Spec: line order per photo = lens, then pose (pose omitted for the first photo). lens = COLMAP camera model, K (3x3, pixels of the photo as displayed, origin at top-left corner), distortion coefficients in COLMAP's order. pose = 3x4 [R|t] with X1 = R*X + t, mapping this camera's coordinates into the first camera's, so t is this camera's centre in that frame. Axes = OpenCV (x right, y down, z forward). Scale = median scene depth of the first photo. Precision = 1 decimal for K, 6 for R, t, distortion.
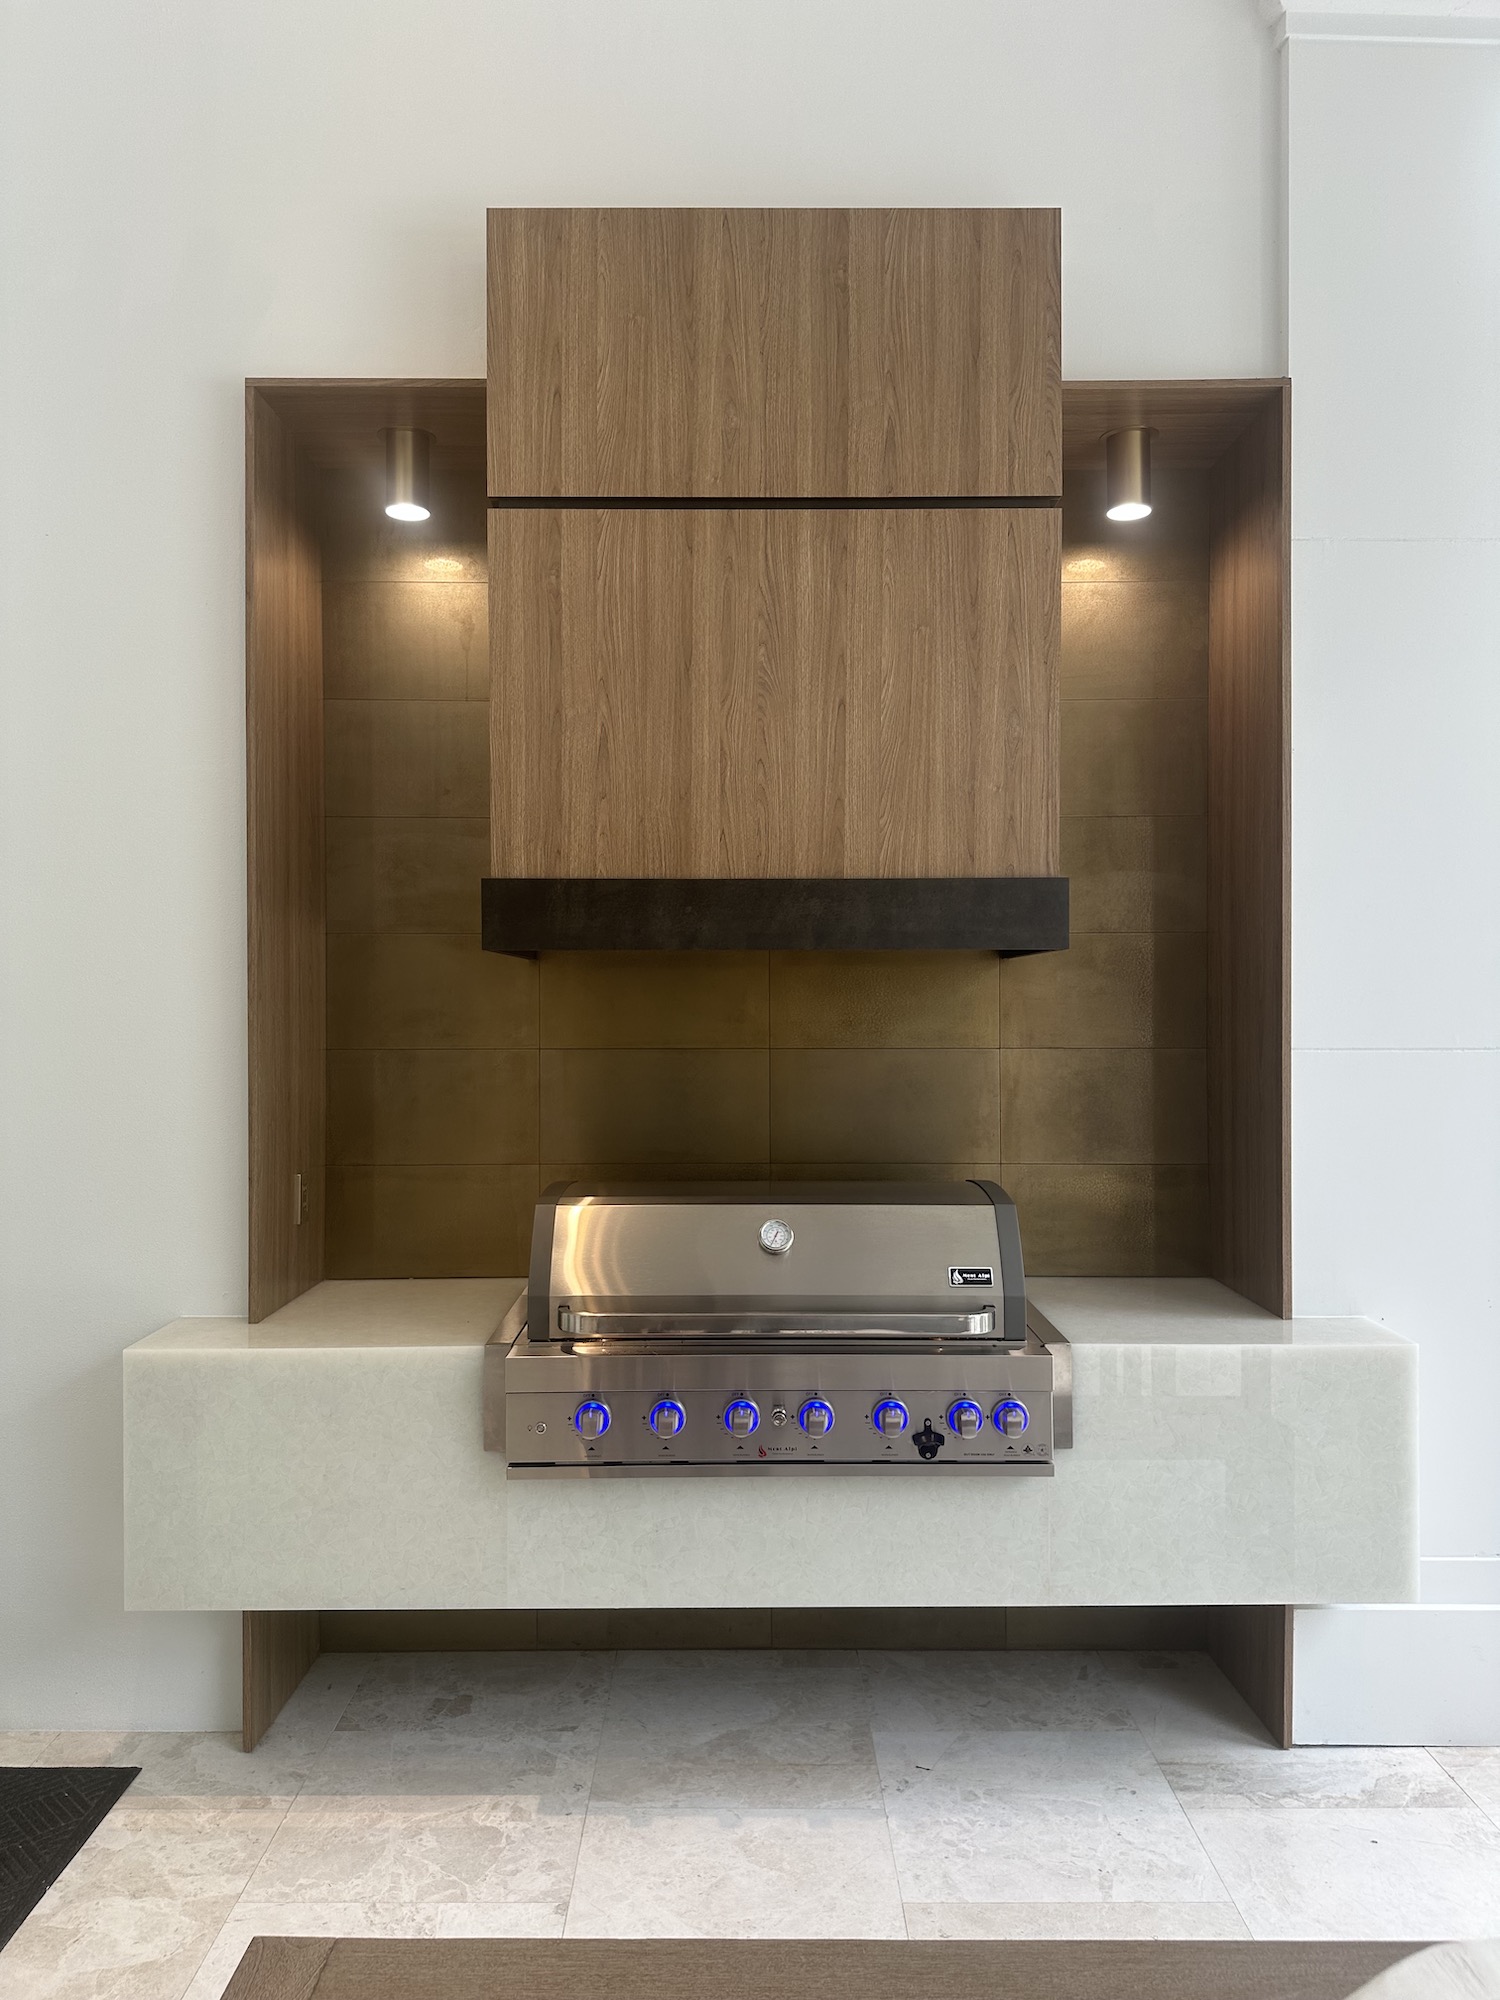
lens RADIAL K [[1398.0, 0, 741.7], [0, 1398.0, 1001.2], [0, 0, 1]] dist [0.119970, -0.163988]
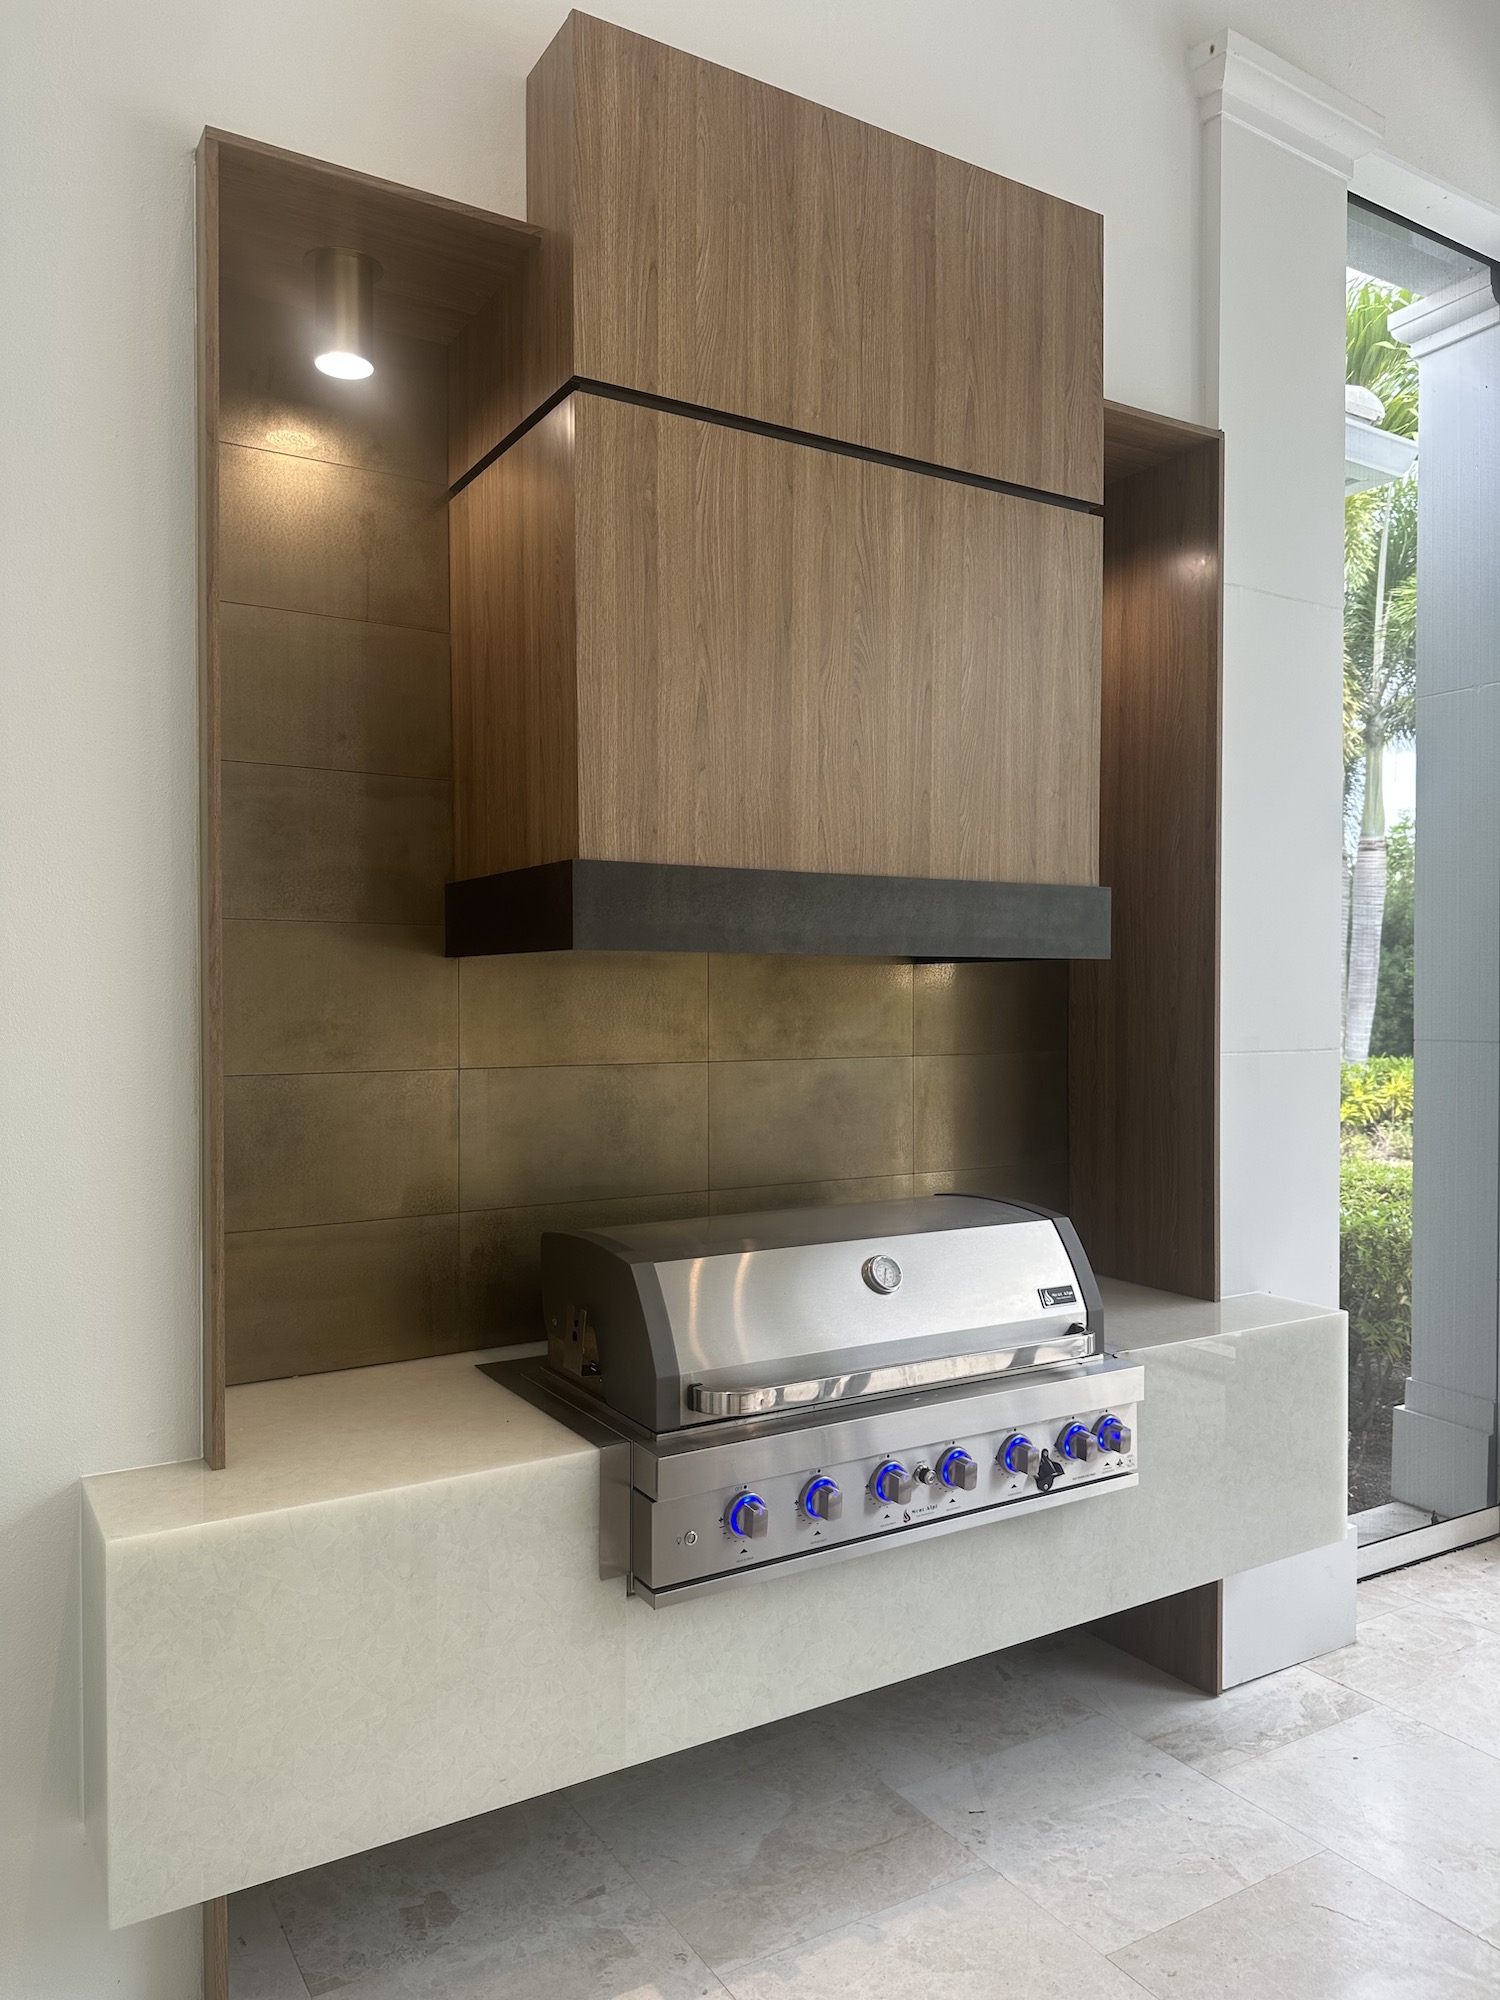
lens RADIAL K [[1420.5, 0, 752.0], [0, 1420.5, 1004.1], [0, 0, 1]] dist [0.063043, -0.061564]
pose [[0.854019, -0.002774, 0.520235, -0.511447], [-0.003626, 0.999930, 0.011284, -0.015351], [-0.520229, -0.011523, 0.853949, 0.263222]]
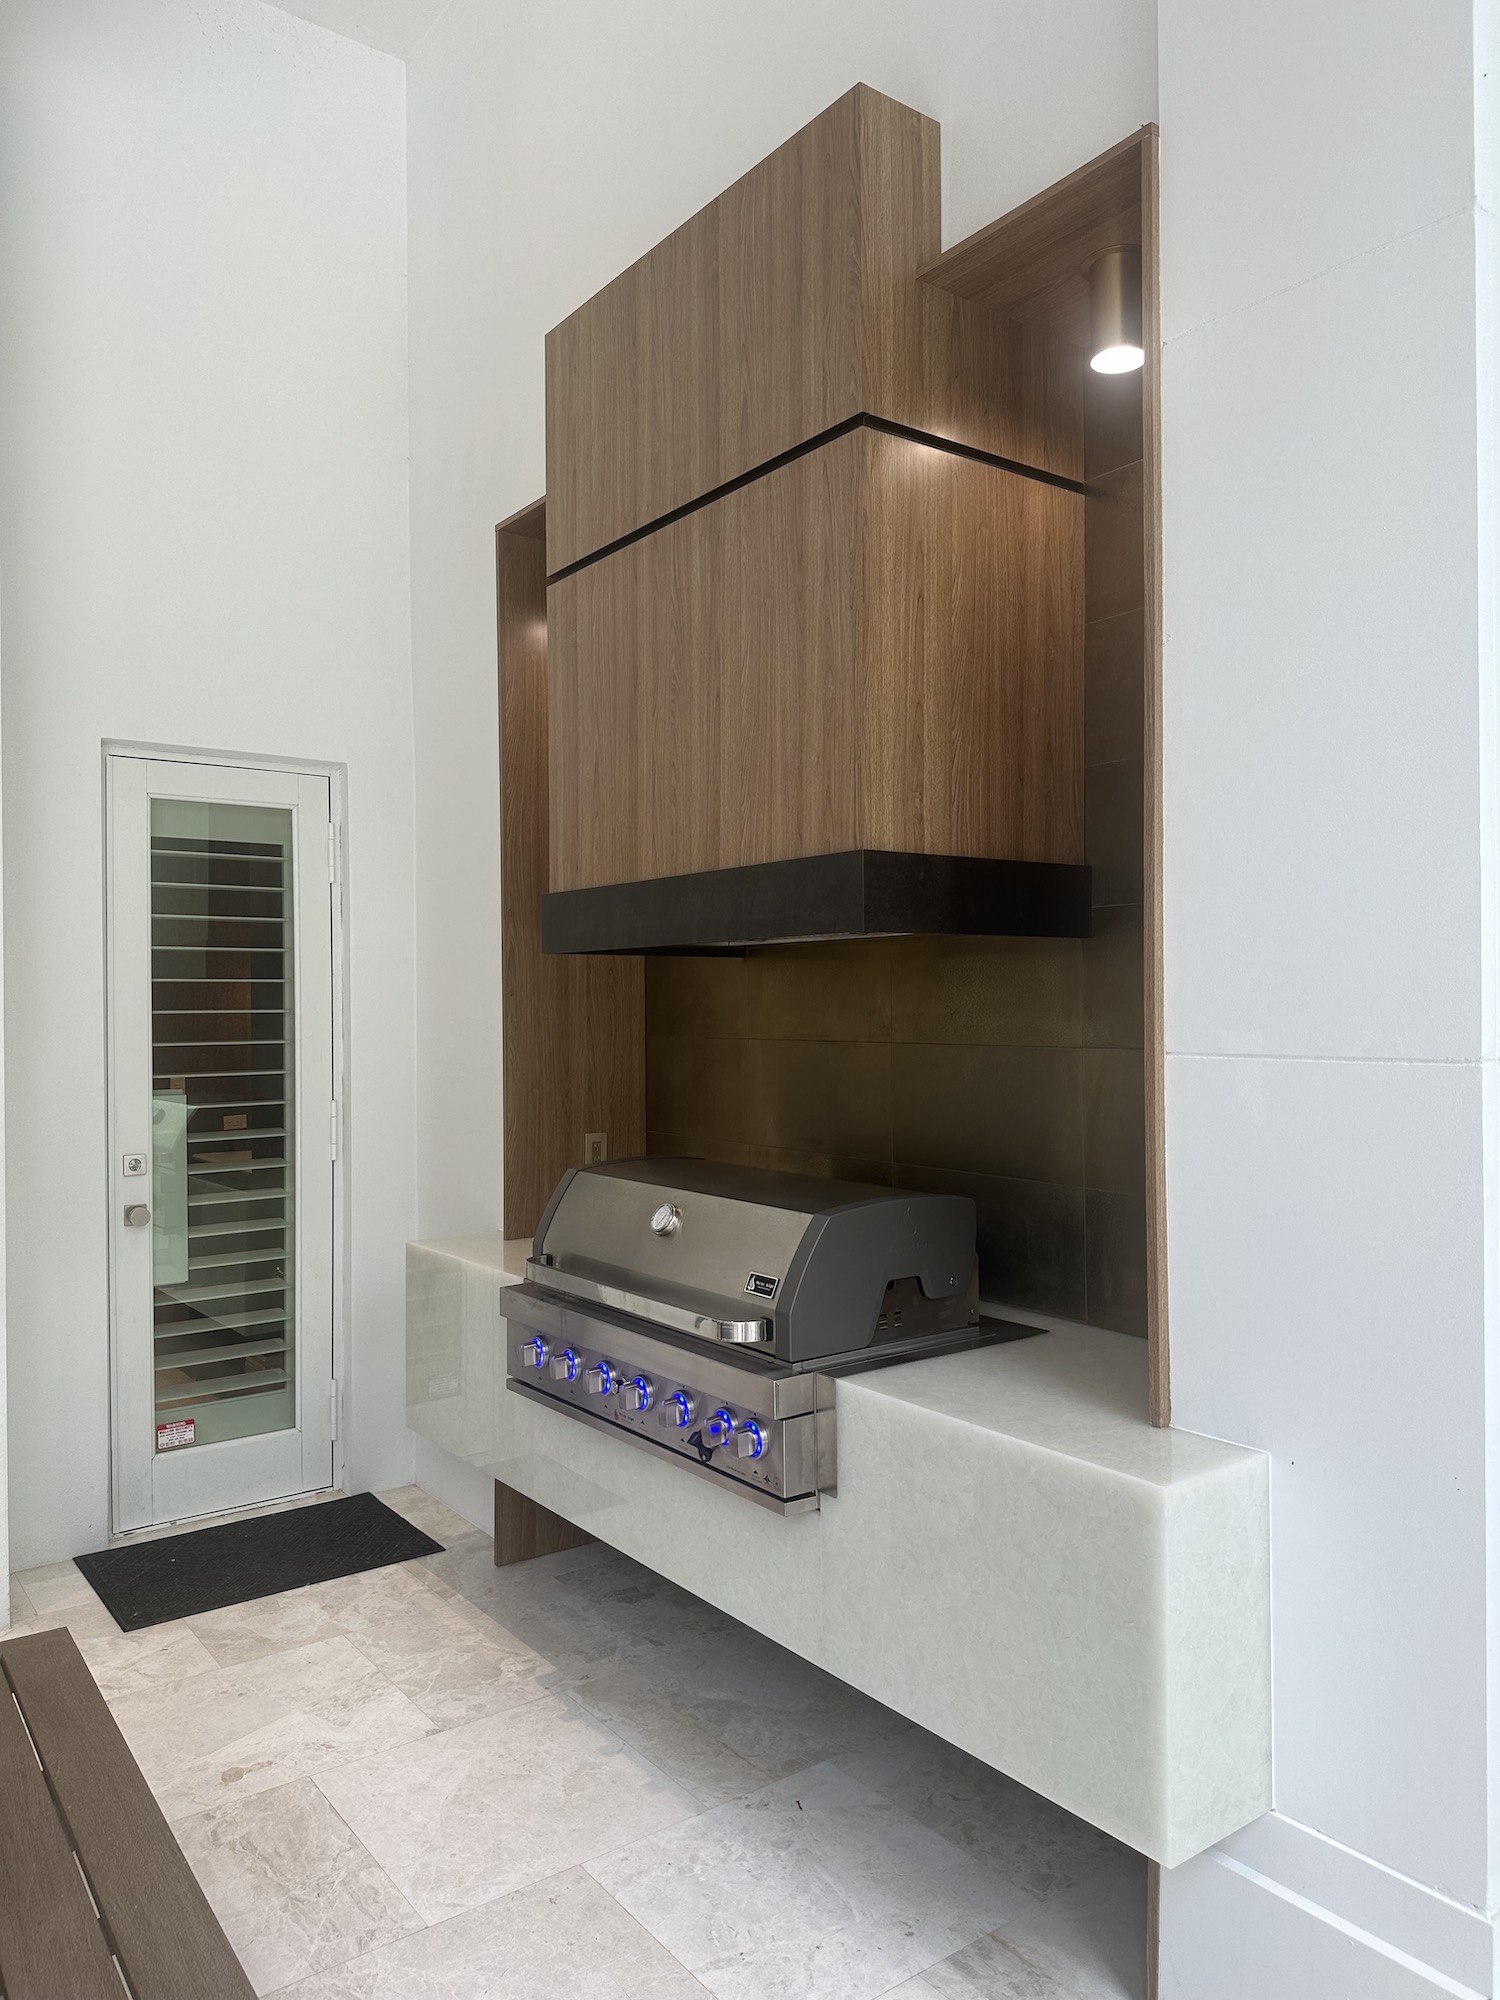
lens RADIAL K [[1398.0, 0, 741.7], [0, 1398.0, 1001.2], [0, 0, 1]] dist [0.119970, -0.163988]
pose [[0.589846, -0.005774, -0.807495, 0.884688], [0.009597, 0.999954, -0.000140, 0.005643], [0.807459, -0.007667, 0.589874, 0.423783]]
